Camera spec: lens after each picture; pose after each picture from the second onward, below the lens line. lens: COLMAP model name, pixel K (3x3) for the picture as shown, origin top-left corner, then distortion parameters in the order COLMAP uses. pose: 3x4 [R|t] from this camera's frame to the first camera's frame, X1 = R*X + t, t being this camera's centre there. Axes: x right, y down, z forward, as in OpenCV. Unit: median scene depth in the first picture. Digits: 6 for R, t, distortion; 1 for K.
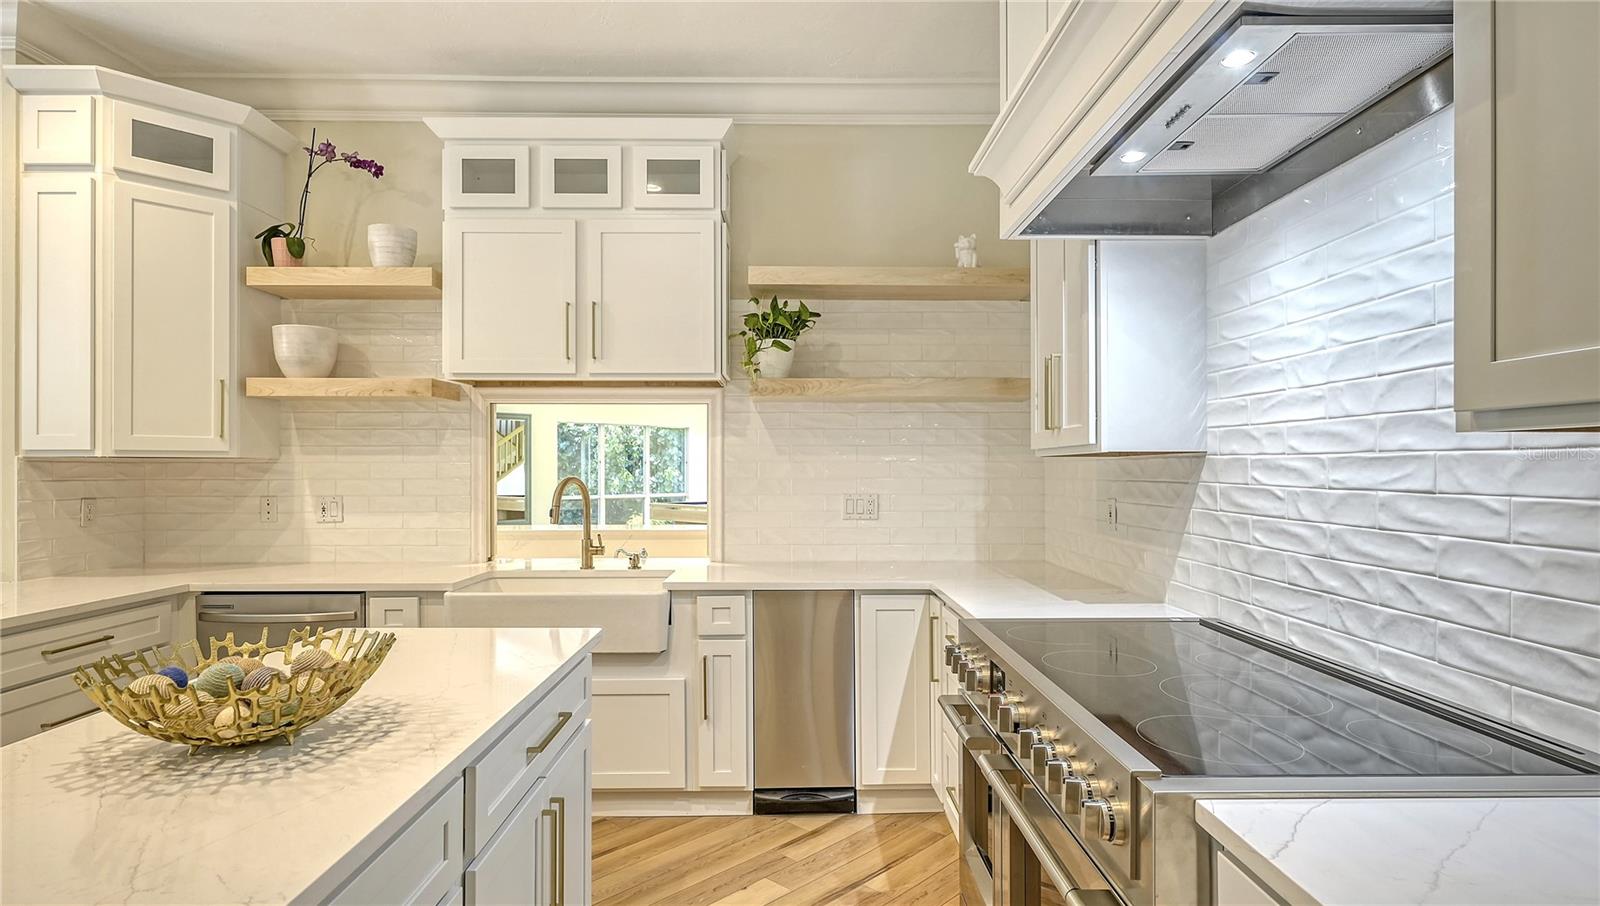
lens RADIAL K [[825.1, 0, 803.2], [0, 825.1, 458.8], [0, 0, 1]] dist [-0.006693, -0.000138]
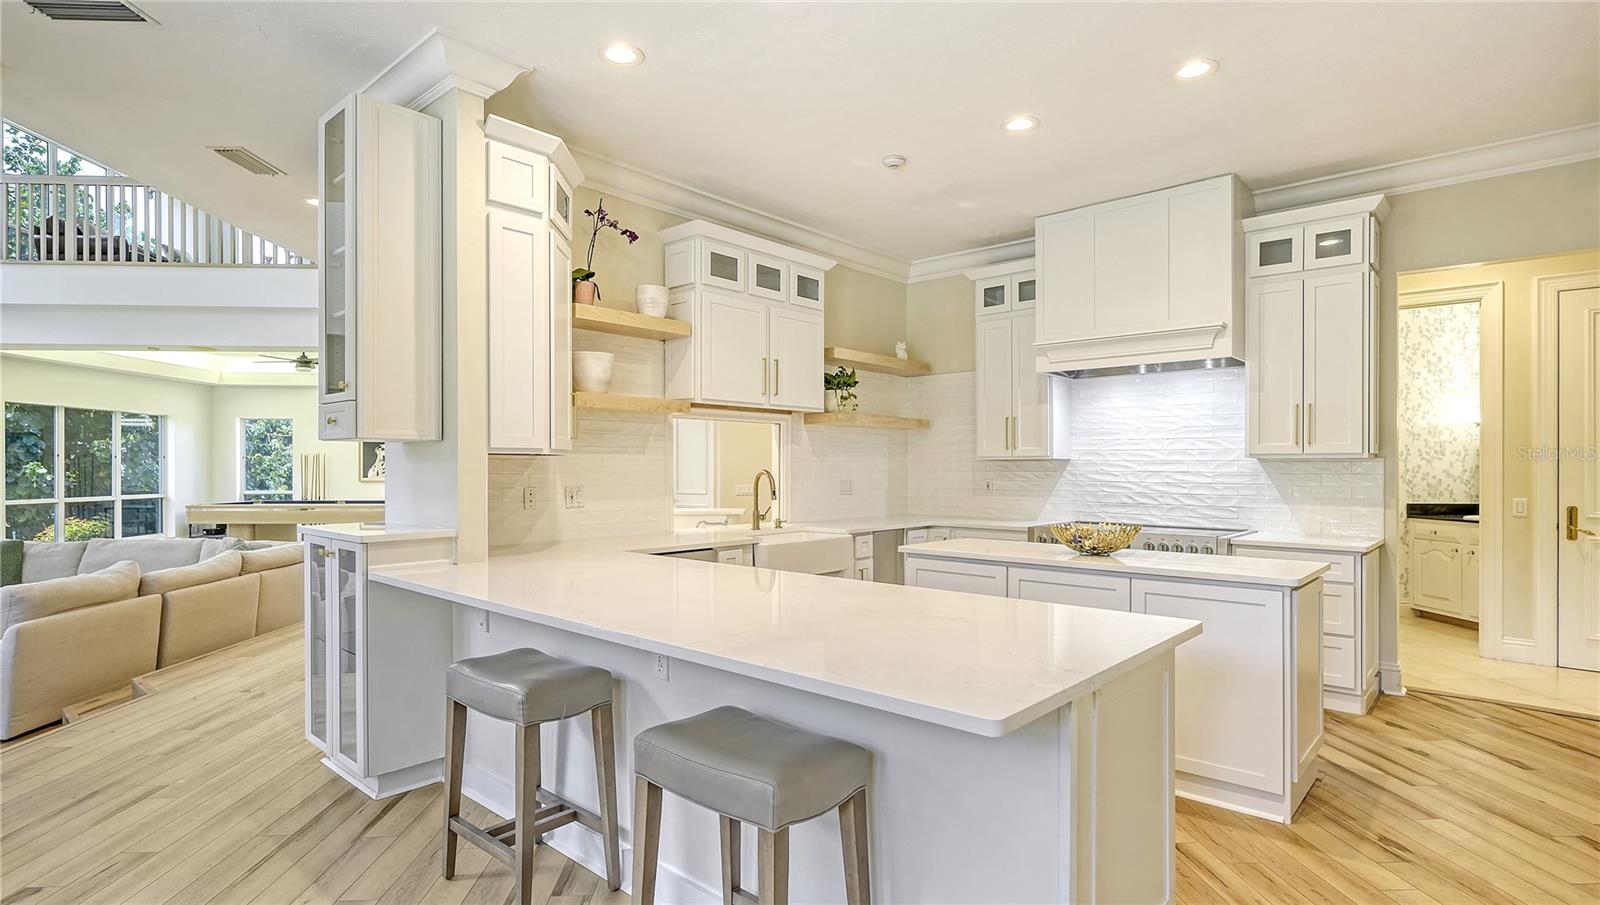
lens RADIAL K [[796.9, 0, 800.6], [0, 796.9, 458.7], [0, 0, 1]] dist [0.007250, 0.000363]
pose [[0.682595, 0.008042, 0.730753, -1.326534], [-0.009901, 0.999949, -0.001756, 0.002084], [-0.730730, -0.006037, 0.682640, -0.080408]]
